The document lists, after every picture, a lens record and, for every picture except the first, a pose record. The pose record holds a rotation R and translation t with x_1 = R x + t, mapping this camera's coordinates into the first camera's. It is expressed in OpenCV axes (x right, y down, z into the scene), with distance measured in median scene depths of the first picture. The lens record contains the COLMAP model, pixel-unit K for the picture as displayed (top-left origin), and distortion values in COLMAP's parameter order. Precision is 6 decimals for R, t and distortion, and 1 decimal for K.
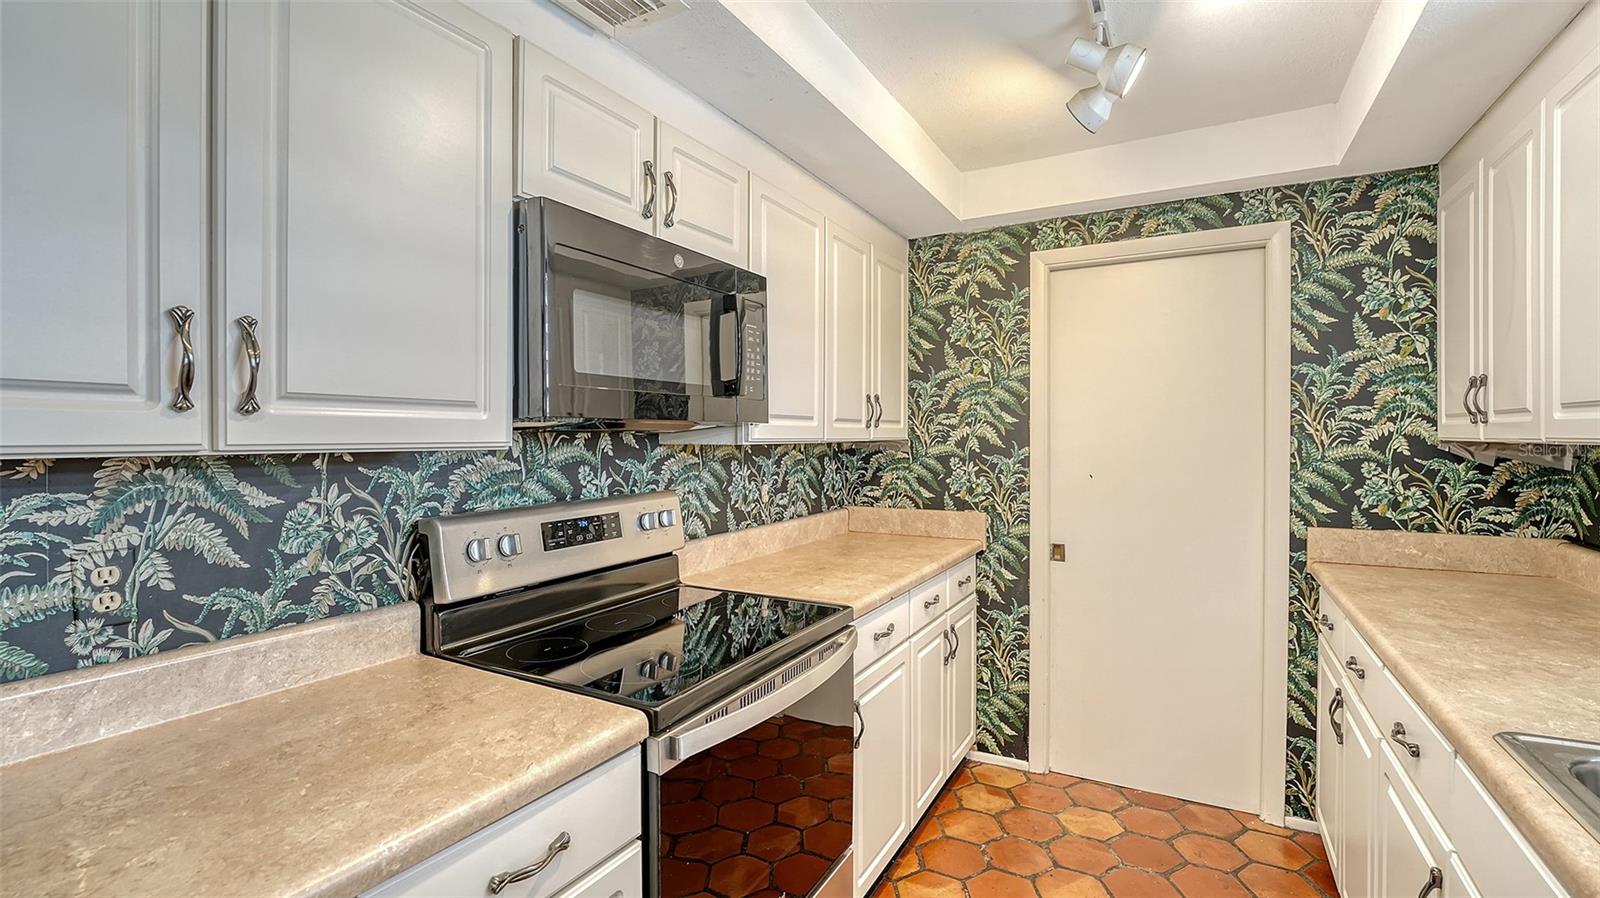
lens RADIAL K [[705.0, 0, 812.0], [0, 705.0, 441.8], [0, 0, 1]] dist [-0.009869, -0.001453]
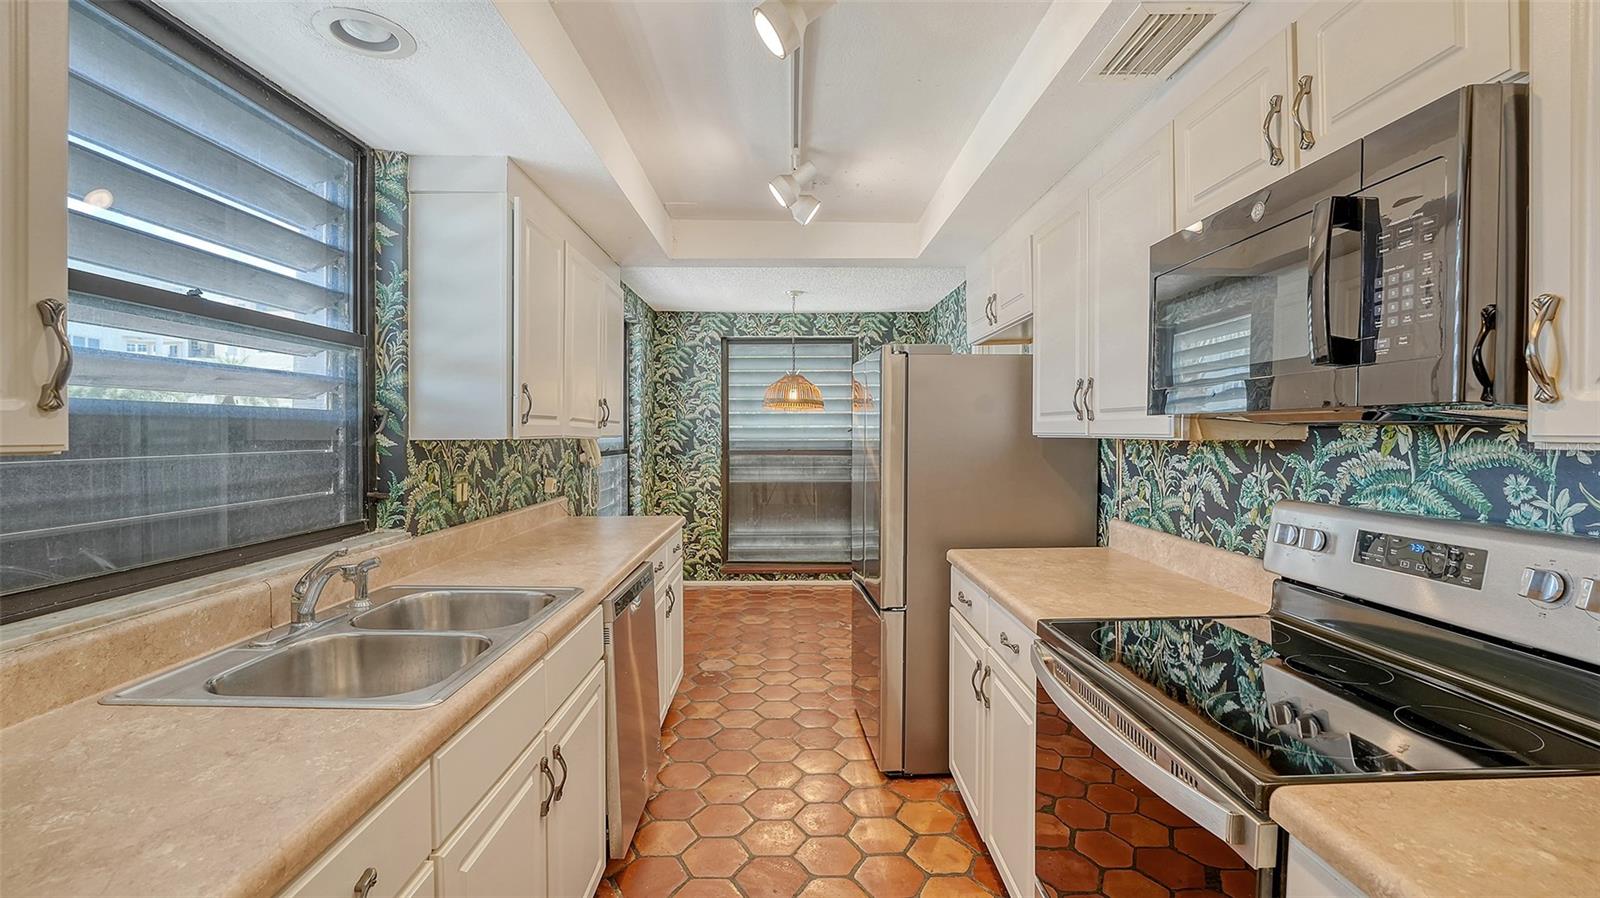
lens RADIAL K [[705.0, 0, 797.5], [0, 705.0, 440.9], [0, 0, 1]] dist [-0.009869, -0.001453]
pose [[-0.871478, -0.013695, -0.490244, 0.801705], [-0.028117, 0.999361, 0.022063, 0.010094], [0.489628, 0.033012, -0.871306, 1.754287]]
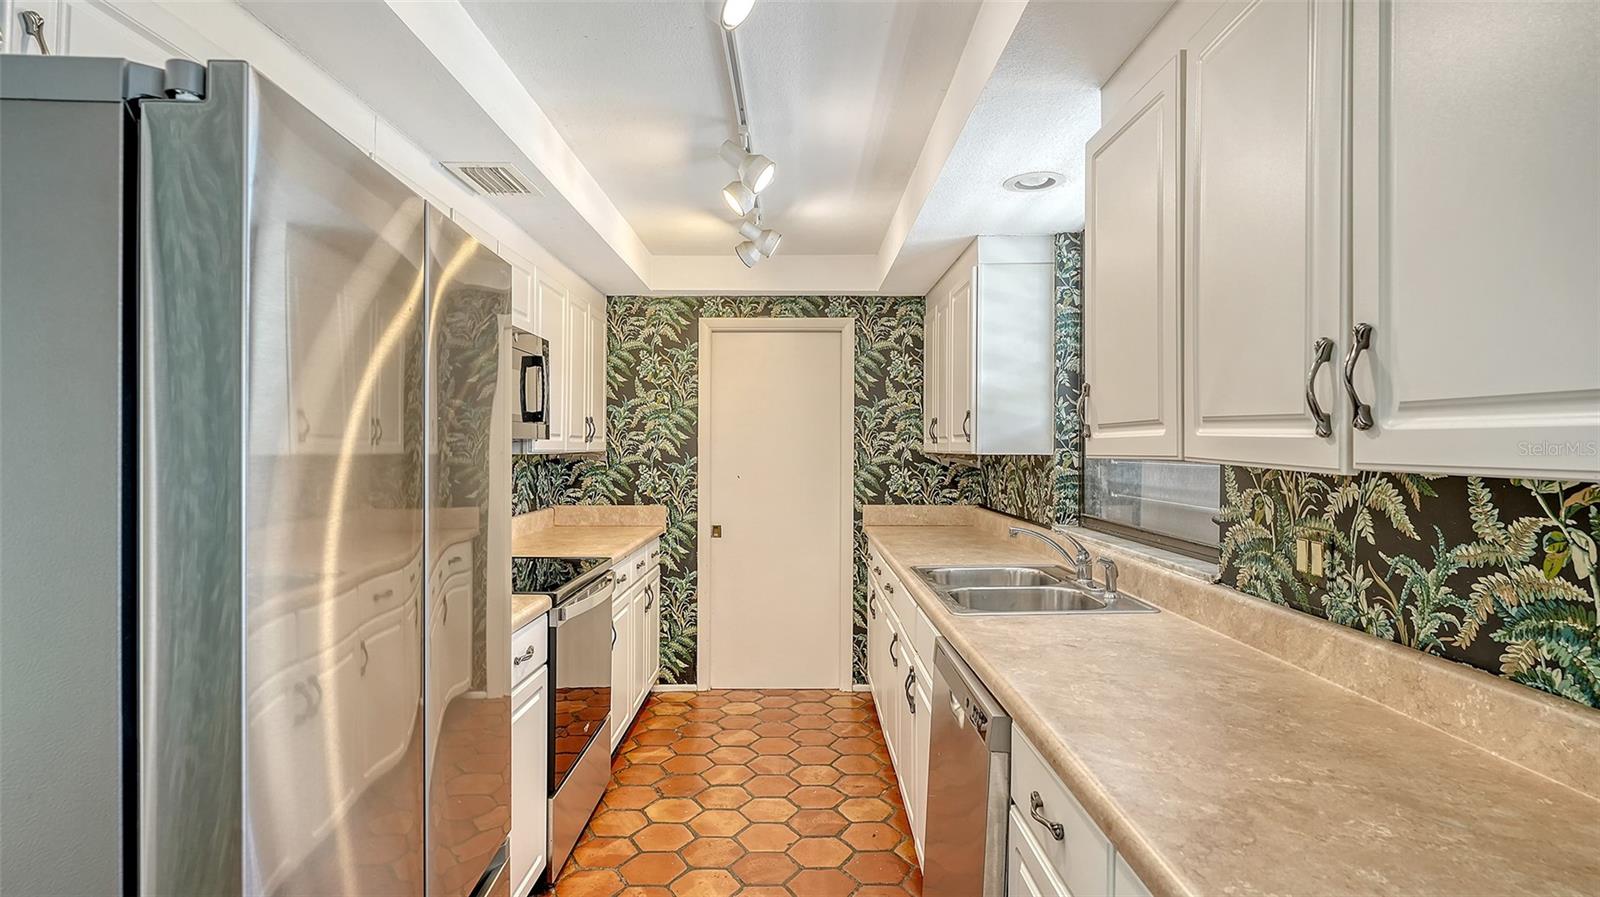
lens RADIAL K [[799.8, 0, 800.5], [0, 799.8, 447.6], [0, 0, 1]] dist [-0.000048, -0.000049]
pose [[0.878699, 0.003440, 0.477363, -0.276180], [-0.000339, 0.999978, -0.006583, -0.000302], [-0.477375, 0.005622, 0.878682, -0.502252]]
